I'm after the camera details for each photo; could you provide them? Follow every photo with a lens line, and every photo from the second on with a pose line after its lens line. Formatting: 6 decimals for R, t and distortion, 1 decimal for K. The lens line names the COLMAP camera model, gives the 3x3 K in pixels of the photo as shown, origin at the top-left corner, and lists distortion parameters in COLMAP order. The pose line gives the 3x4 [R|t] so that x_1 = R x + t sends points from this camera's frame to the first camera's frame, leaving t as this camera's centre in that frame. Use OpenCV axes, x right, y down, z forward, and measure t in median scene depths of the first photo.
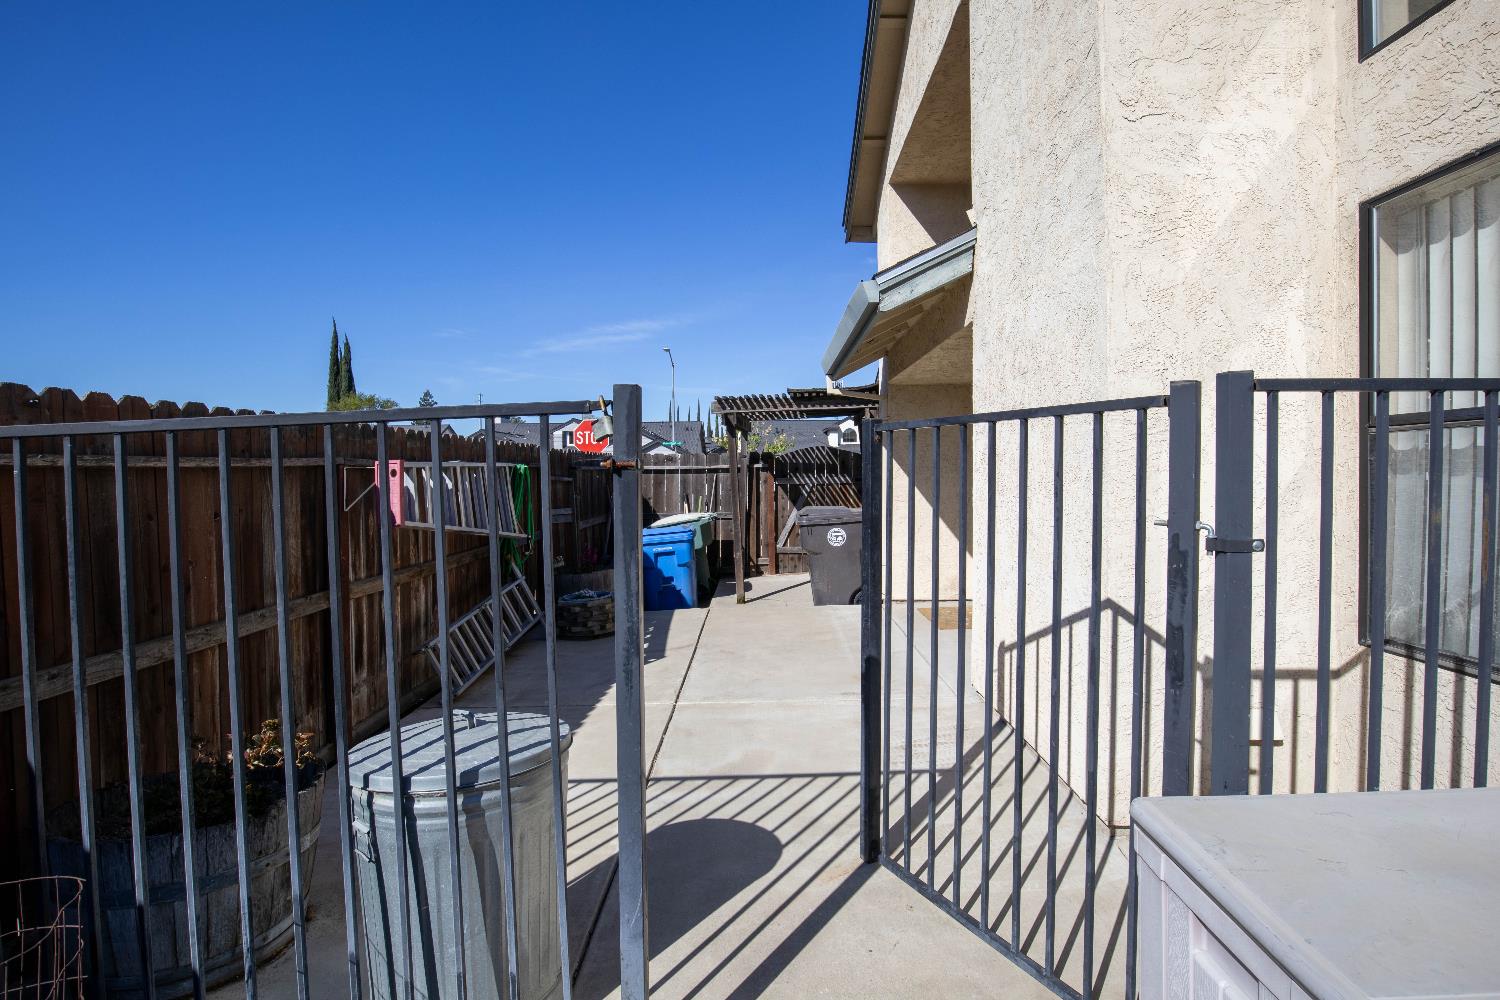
lens RADIAL K [[752.0, 0, 757.9], [0, 752.0, 482.7], [0, 0, 1]] dist [-0.000911, -0.000114]
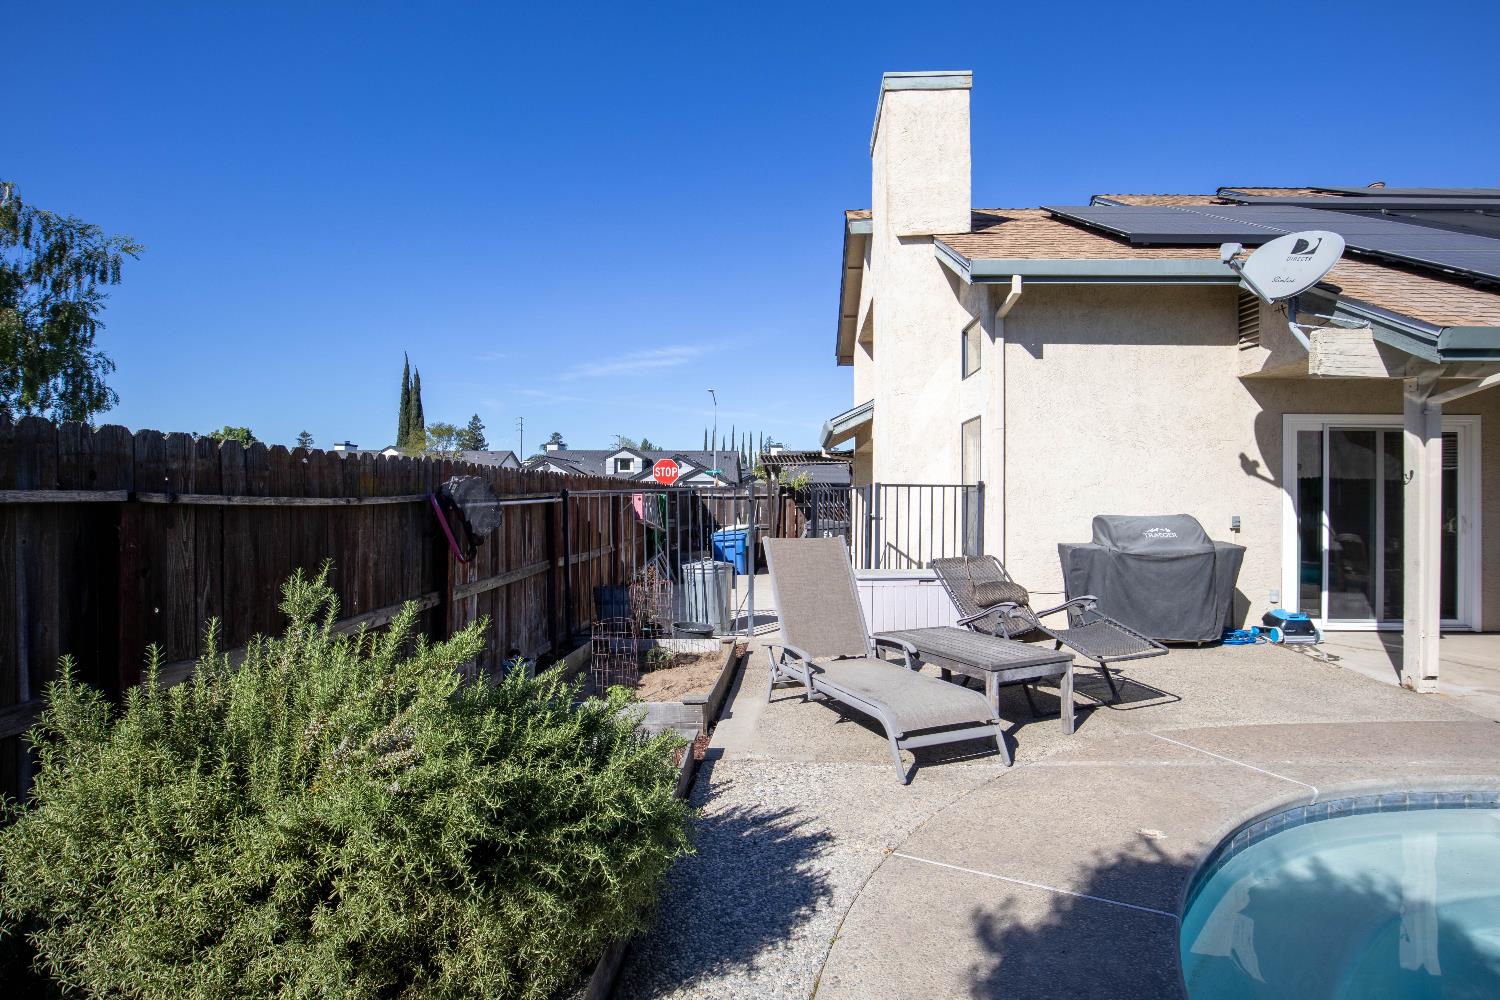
lens RADIAL K [[752.0, 0, 757.9], [0, 752.0, 482.7], [0, 0, 1]] dist [-0.000911, -0.000114]
pose [[0.998875, 0.011214, -0.046082, 0.016235], [-0.012682, 0.999418, -0.031680, 0.001985], [0.045700, 0.032228, 0.998435, -0.574145]]
